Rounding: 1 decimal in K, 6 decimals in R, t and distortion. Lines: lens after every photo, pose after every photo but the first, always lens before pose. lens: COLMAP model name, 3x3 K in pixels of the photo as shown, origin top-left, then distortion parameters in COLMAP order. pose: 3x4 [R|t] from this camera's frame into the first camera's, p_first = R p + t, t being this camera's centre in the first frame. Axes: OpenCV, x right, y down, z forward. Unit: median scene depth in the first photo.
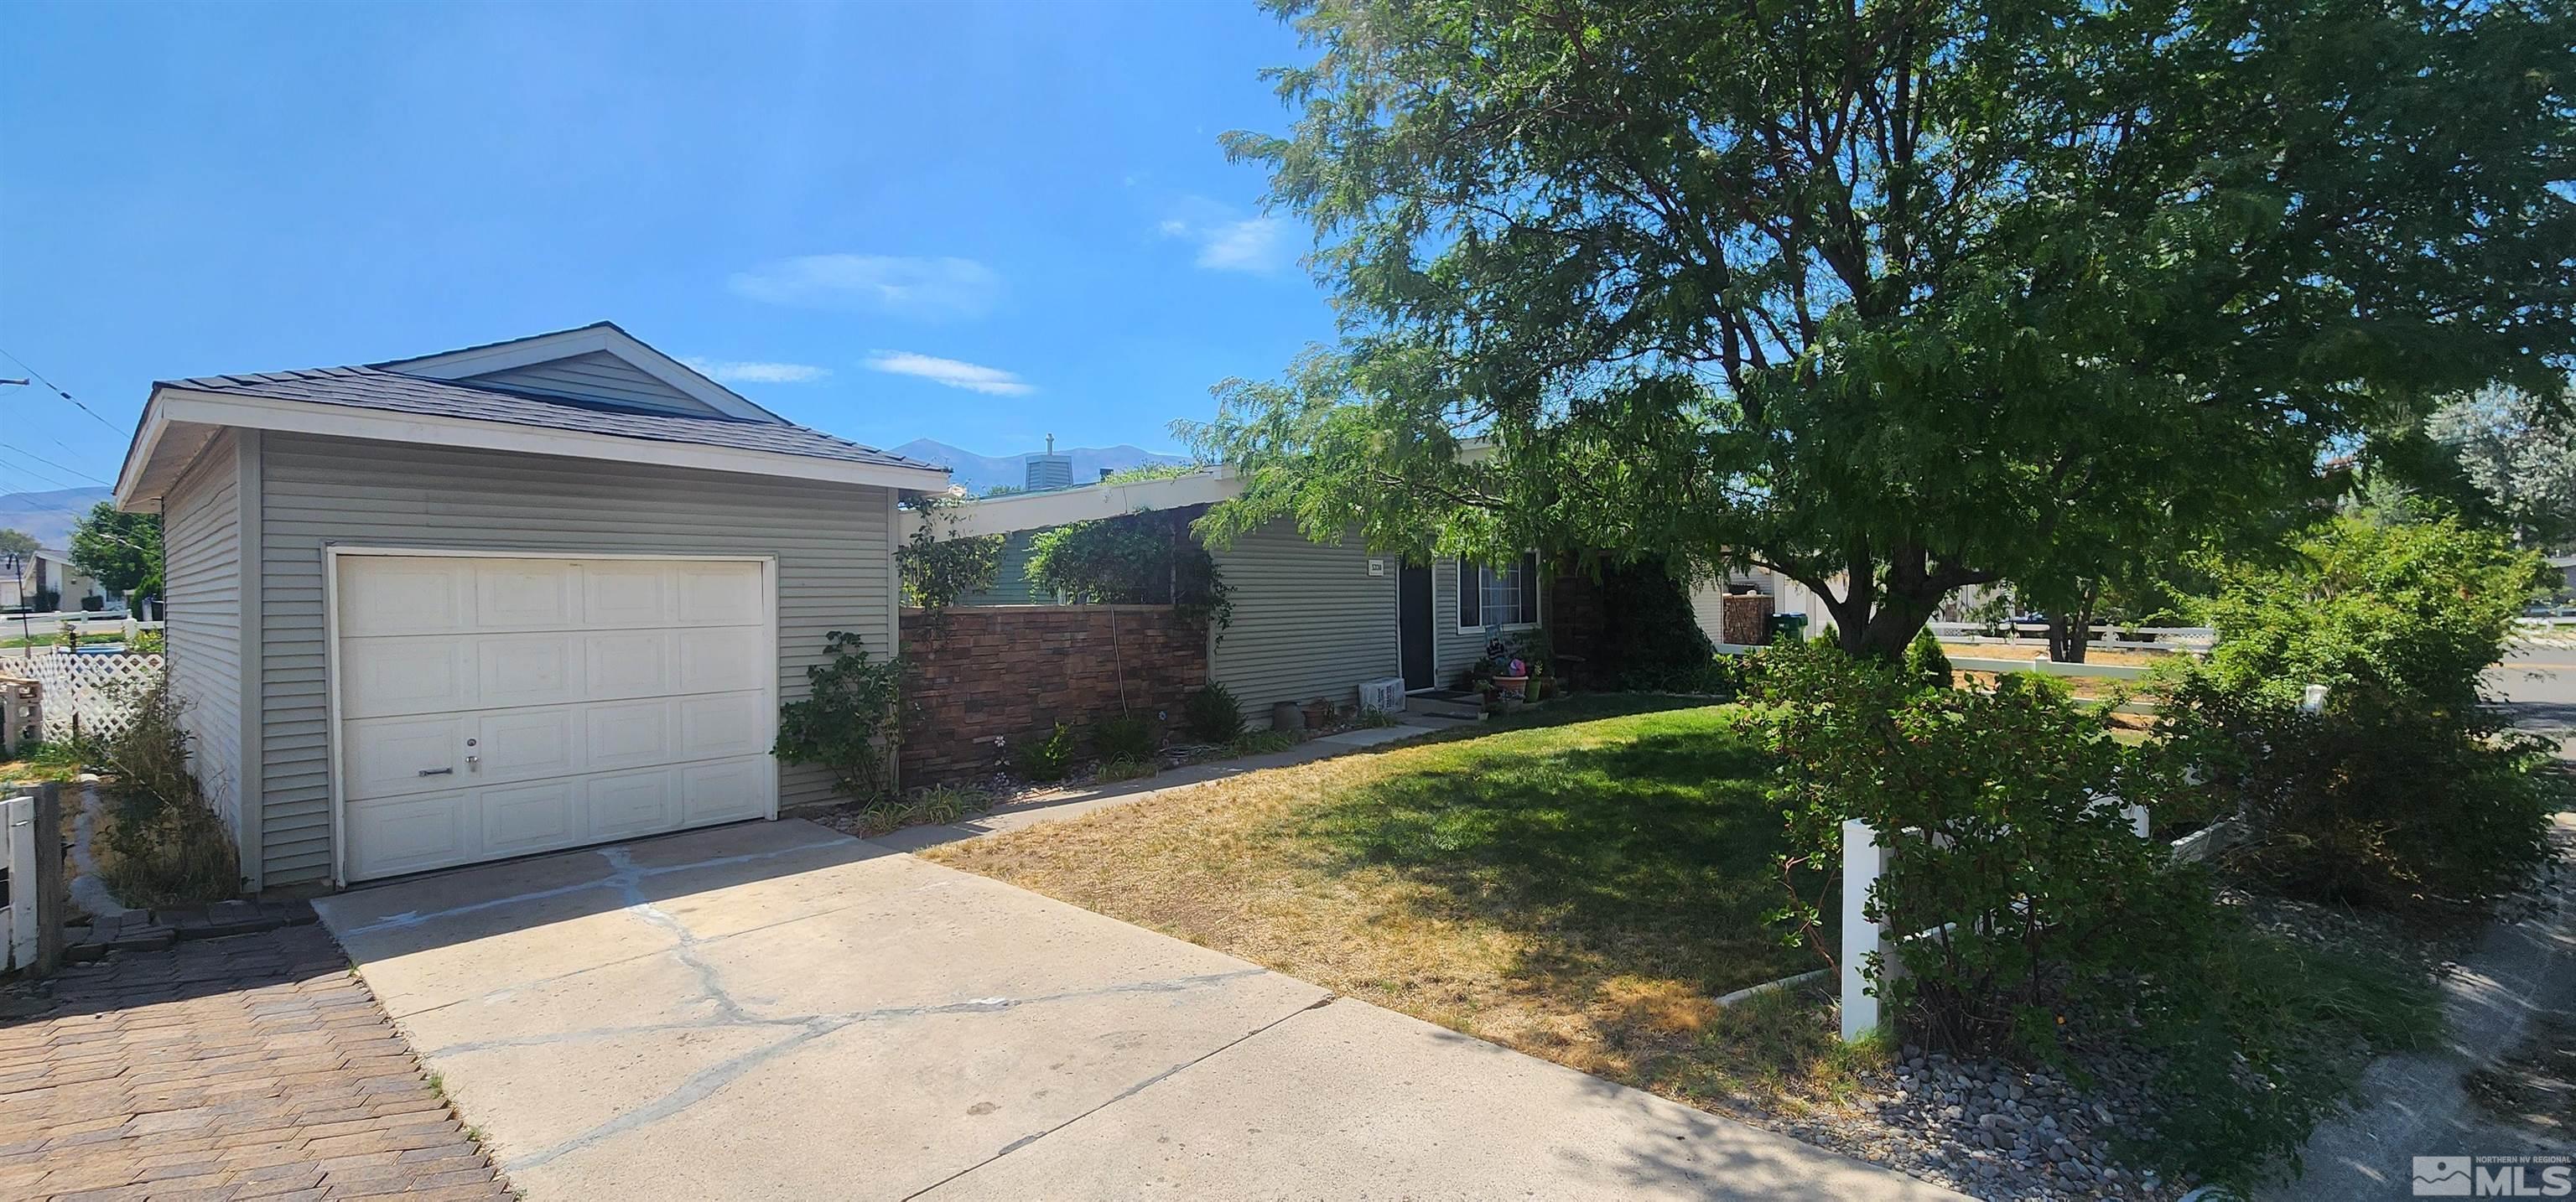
lens RADIAL K [[1068.9, 0, 1288.2], [0, 1068.9, 601.0], [0, 0, 1]] dist [-0.000806, -0.000118]
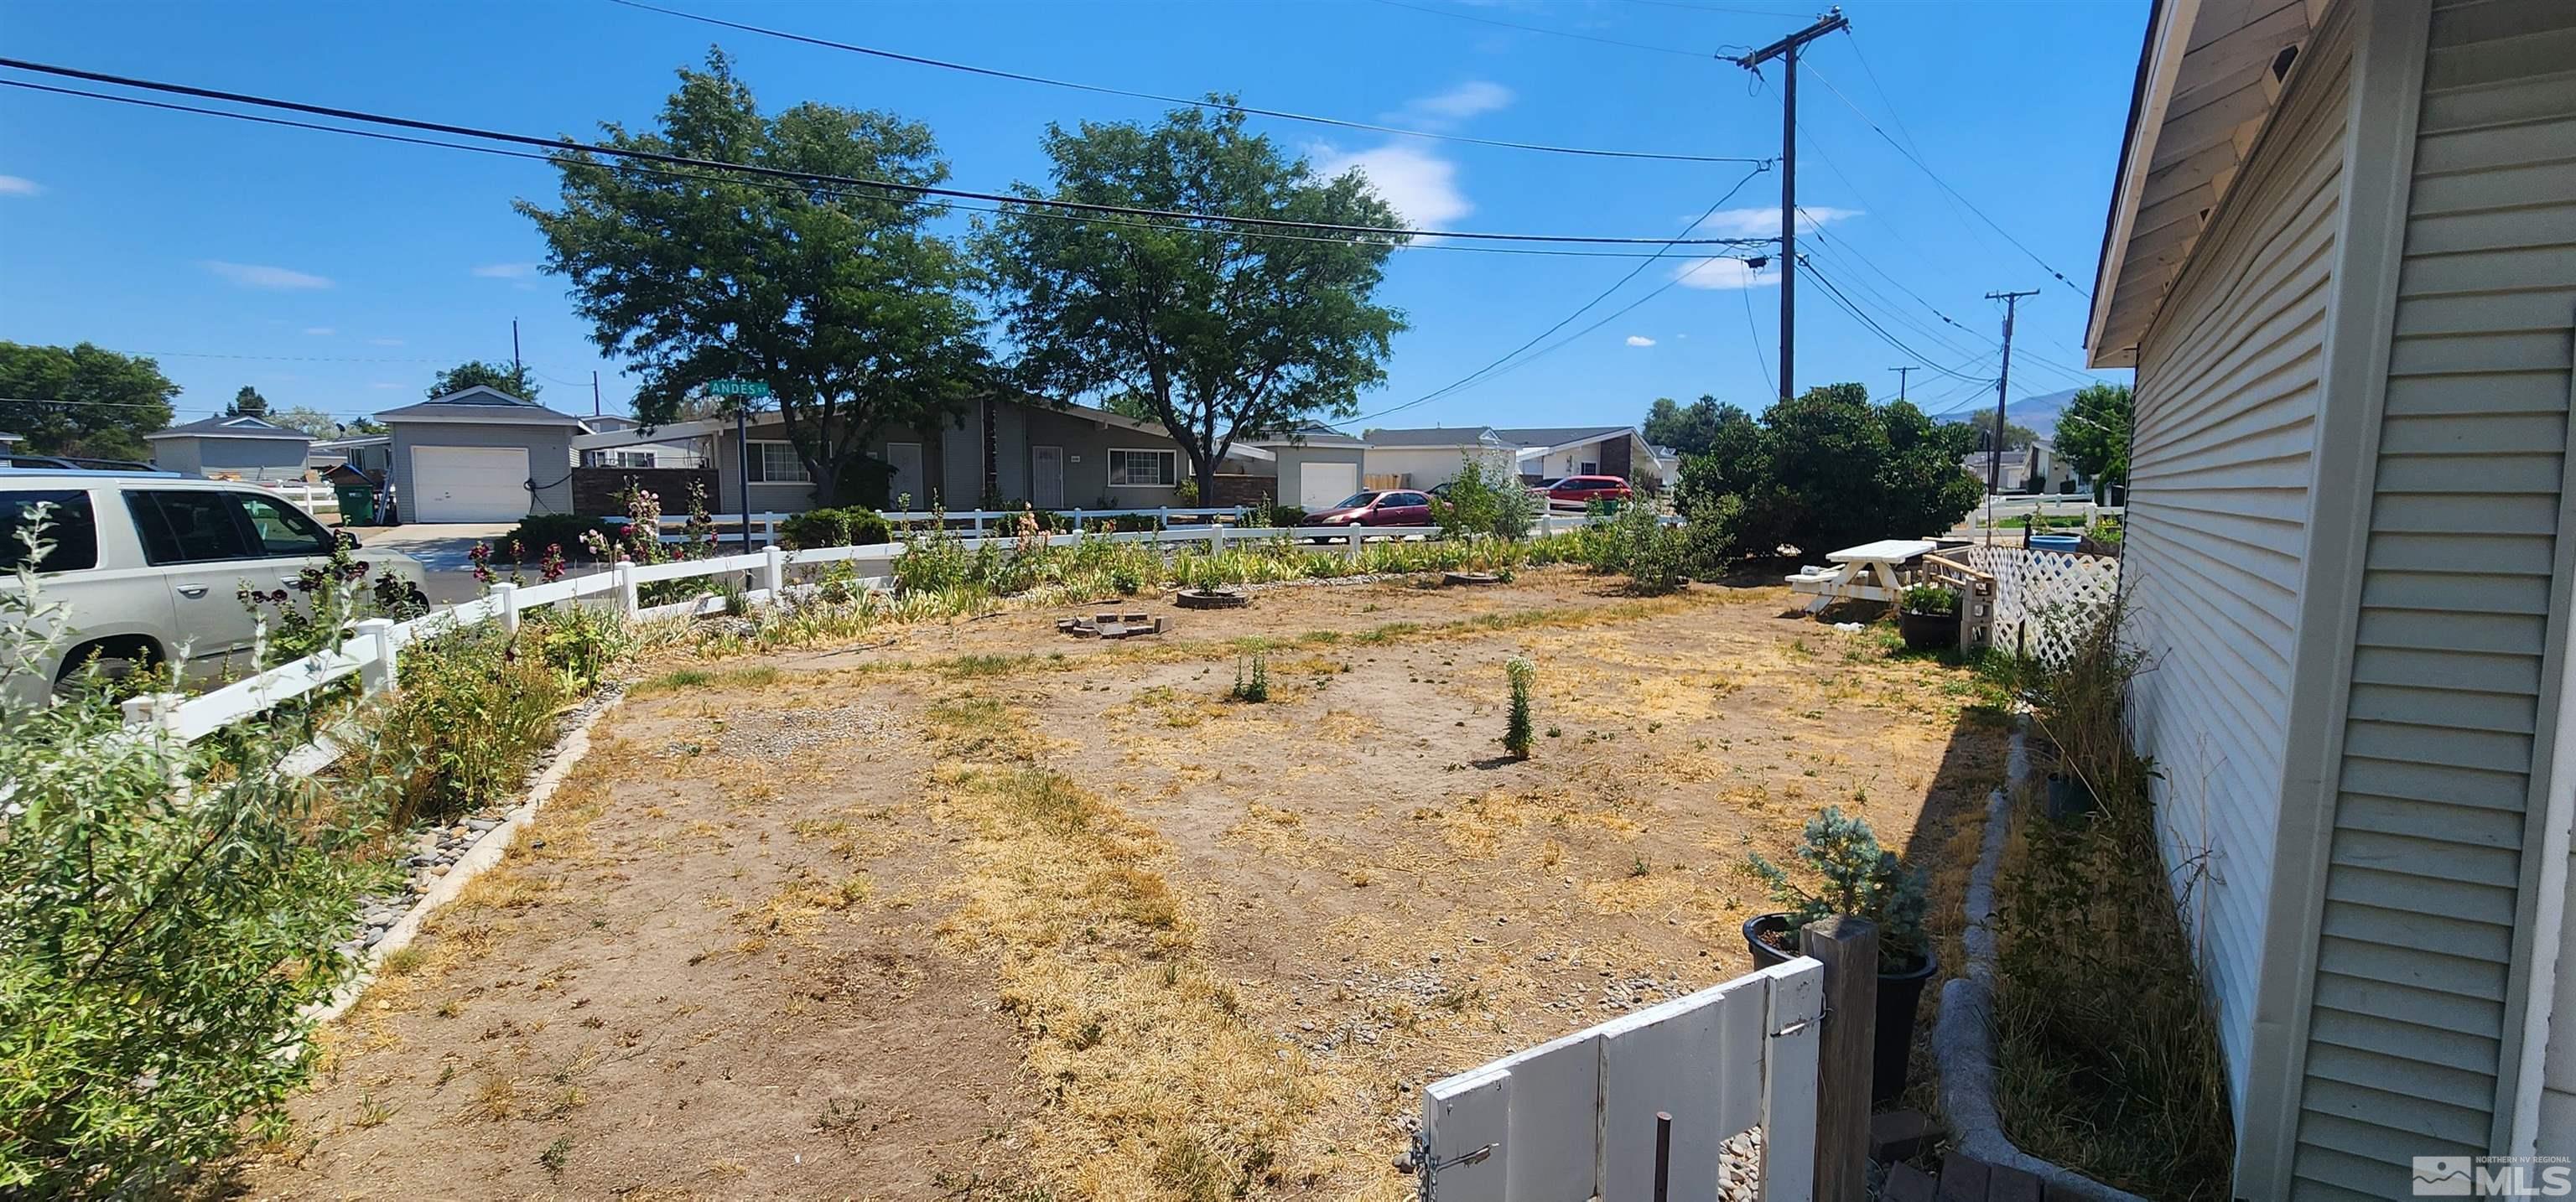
lens RADIAL K [[1068.9, 0, 1295.1], [0, 1068.9, 610.0], [0, 0, 1]] dist [-0.000806, -0.000118]
pose [[0.103870, 0.117361, -0.987642, -0.419269], [-0.001719, 0.993033, 0.117821, -0.001438], [0.994589, -0.010540, 0.103348, 0.394440]]
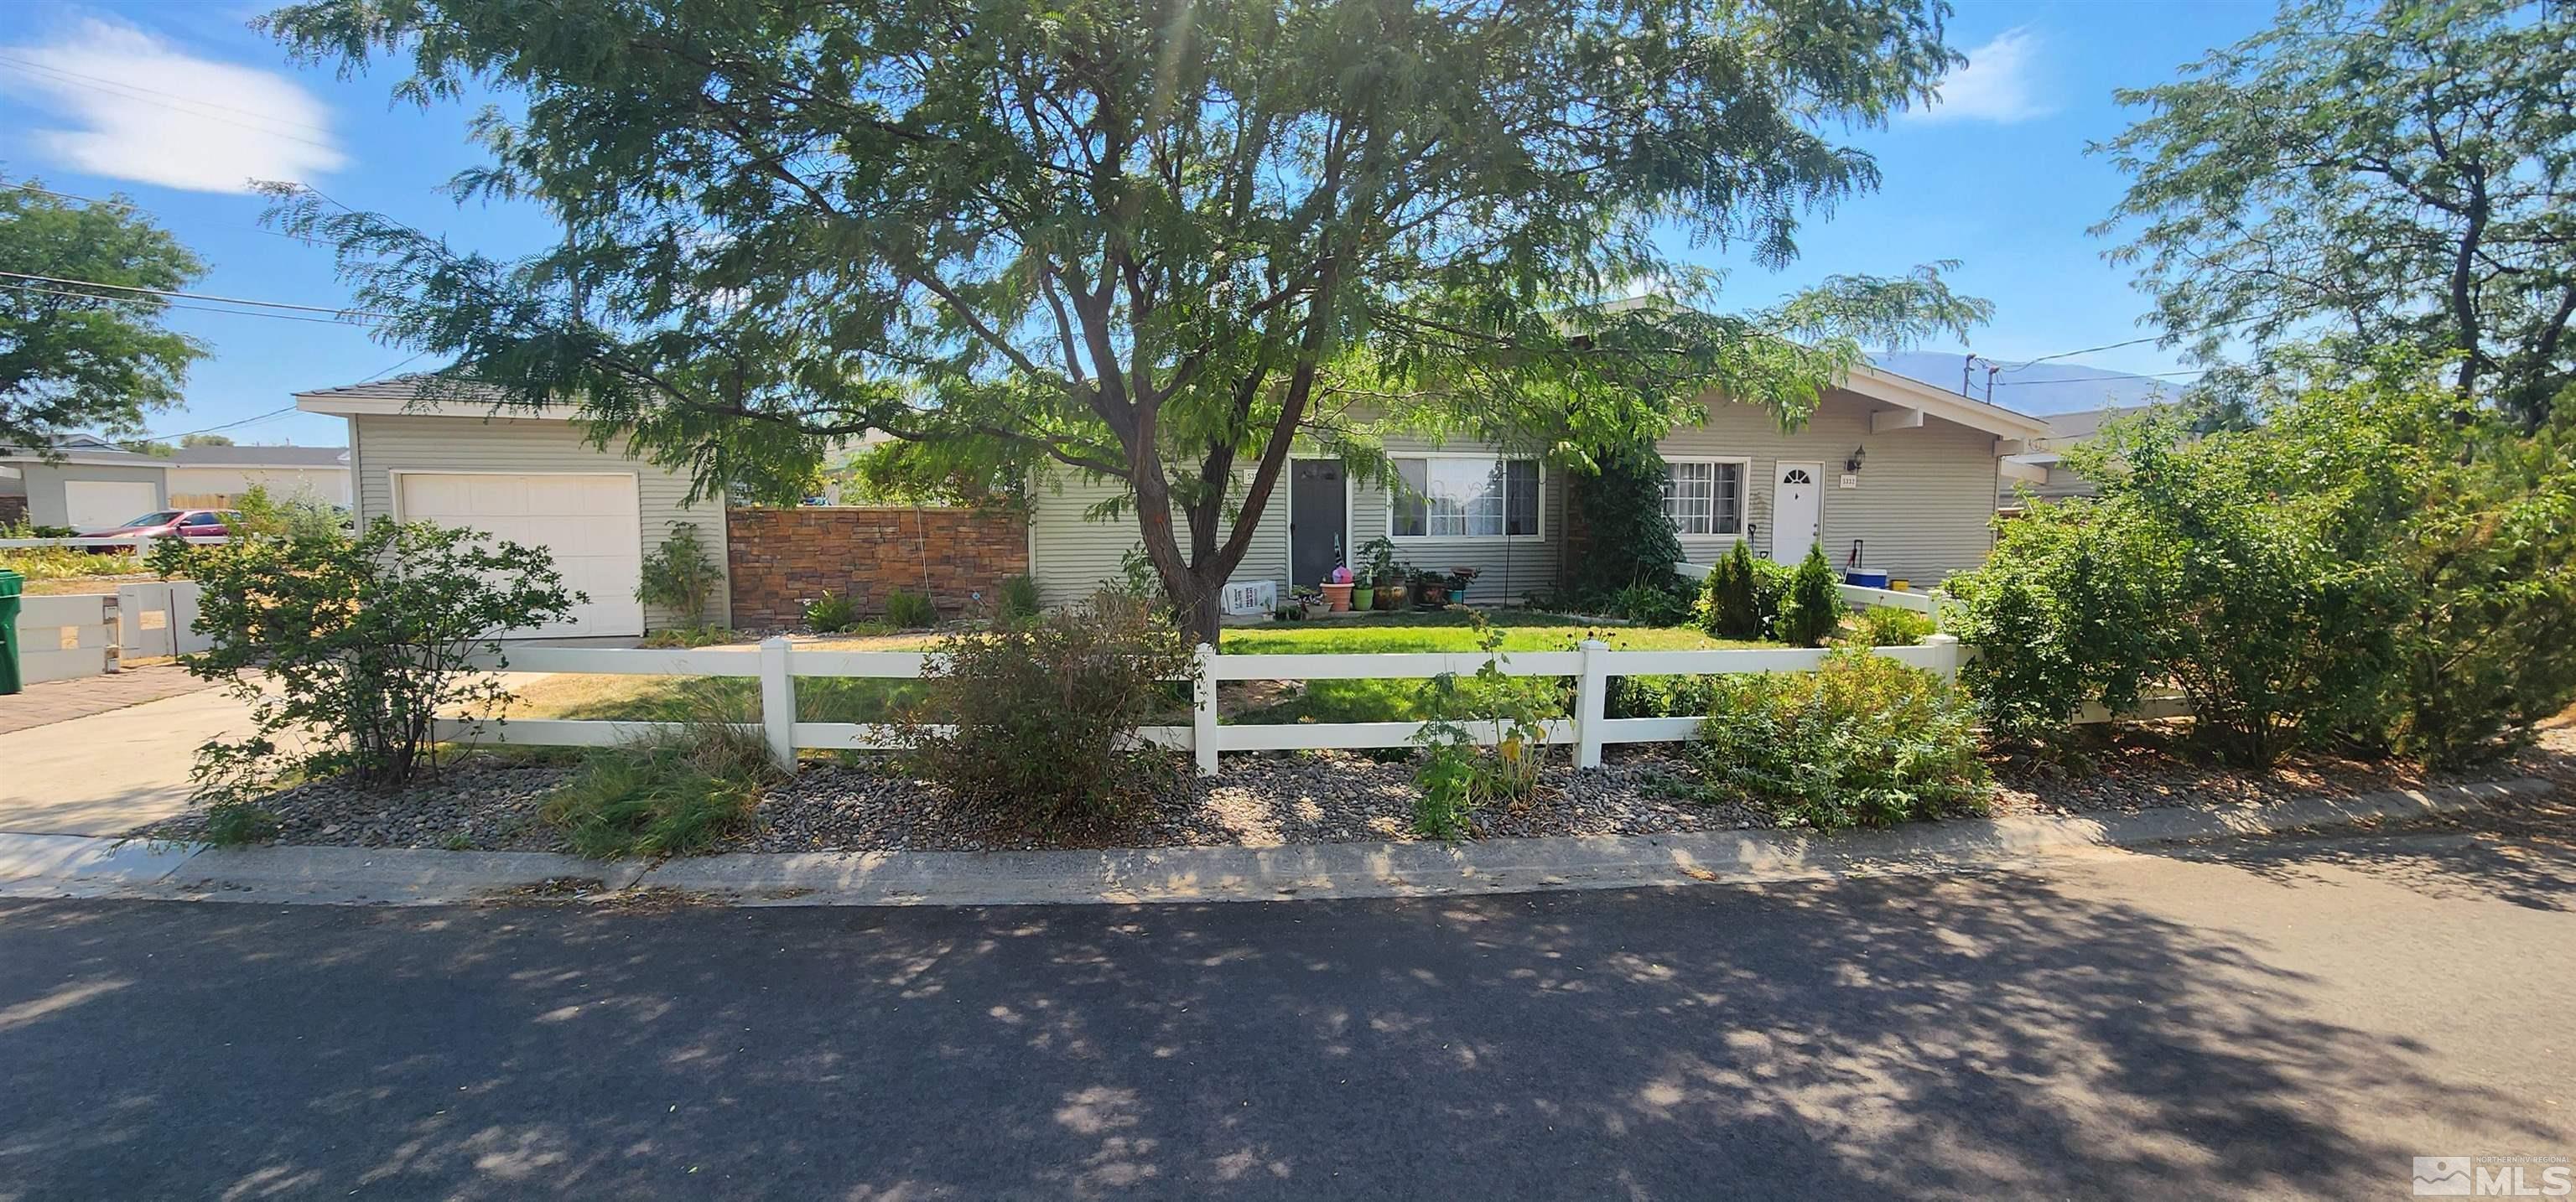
lens RADIAL K [[1068.9, 0, 1287.1], [0, 1068.9, 595.2], [0, 0, 1]] dist [-0.000806, -0.000118]
pose [[0.824114, 0.047652, -0.564416, 1.055517], [-0.009847, 0.997510, 0.069840, 0.017156], [0.566338, -0.051998, 0.822531, 0.194625]]
